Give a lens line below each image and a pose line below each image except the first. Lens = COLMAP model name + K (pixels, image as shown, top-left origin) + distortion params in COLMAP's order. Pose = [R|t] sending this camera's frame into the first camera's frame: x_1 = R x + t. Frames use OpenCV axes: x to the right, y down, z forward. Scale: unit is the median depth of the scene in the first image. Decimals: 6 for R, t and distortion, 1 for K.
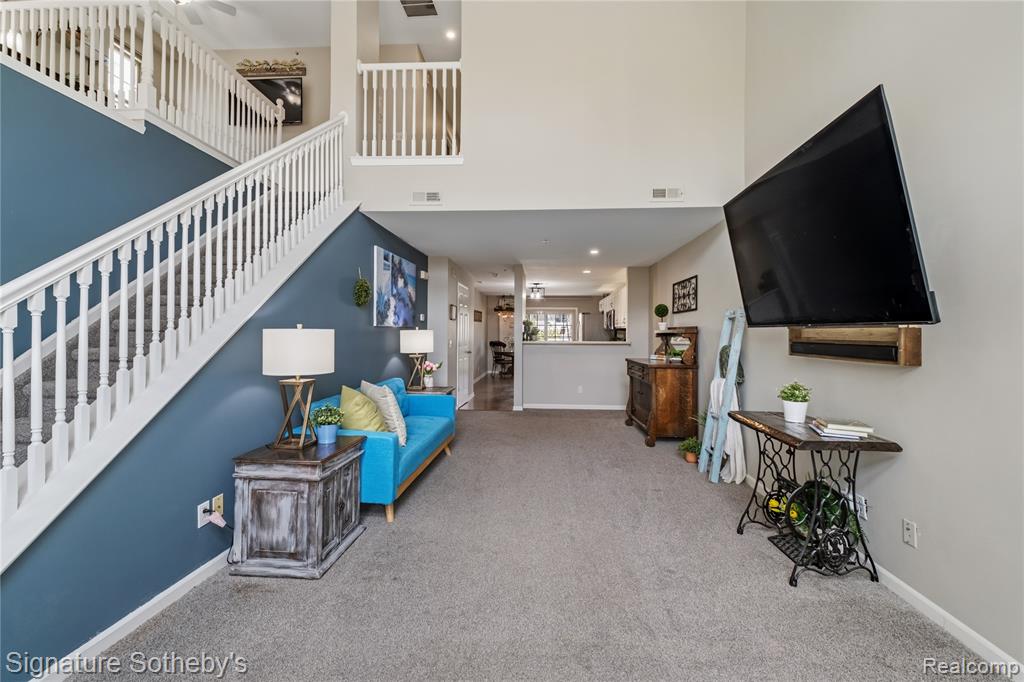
lens RADIAL K [[439.4, 0, 508.9], [0, 439.4, 330.5], [0, 0, 1]] dist [-0.001297, 0.000301]
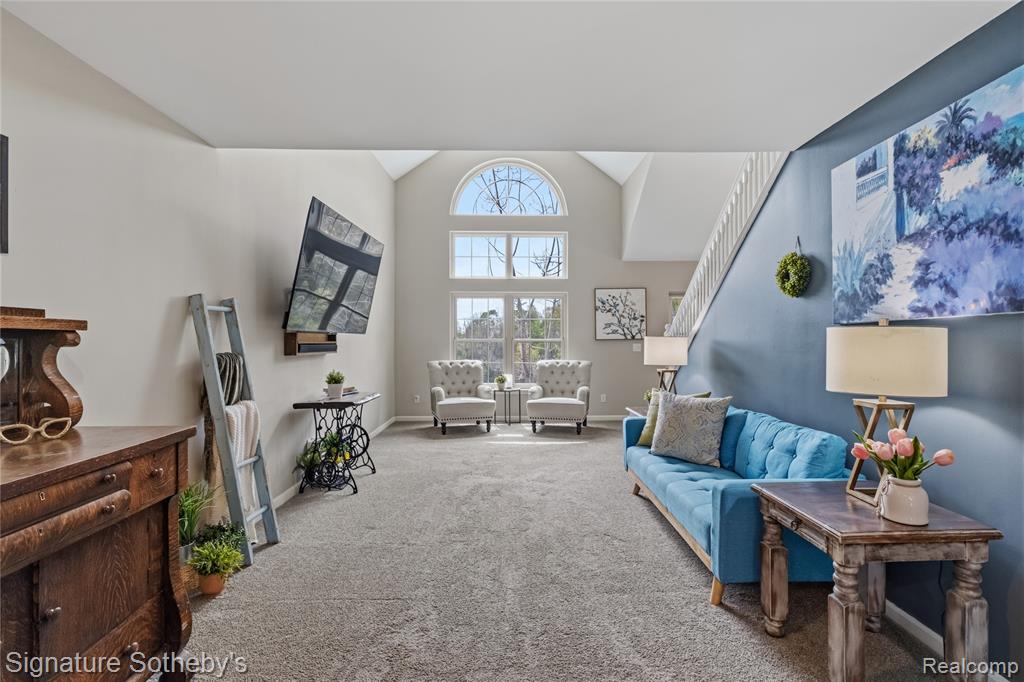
lens RADIAL K [[488.1, 0, 516.6], [0, 488.1, 338.1], [0, 0, 1]] dist [-0.008370, 0.000078]
pose [[-0.994744, -0.004849, -0.102275, 0.114505], [-0.003621, 0.999919, -0.012185, 0.013012], [0.102326, -0.011751, -0.994682, 1.382255]]
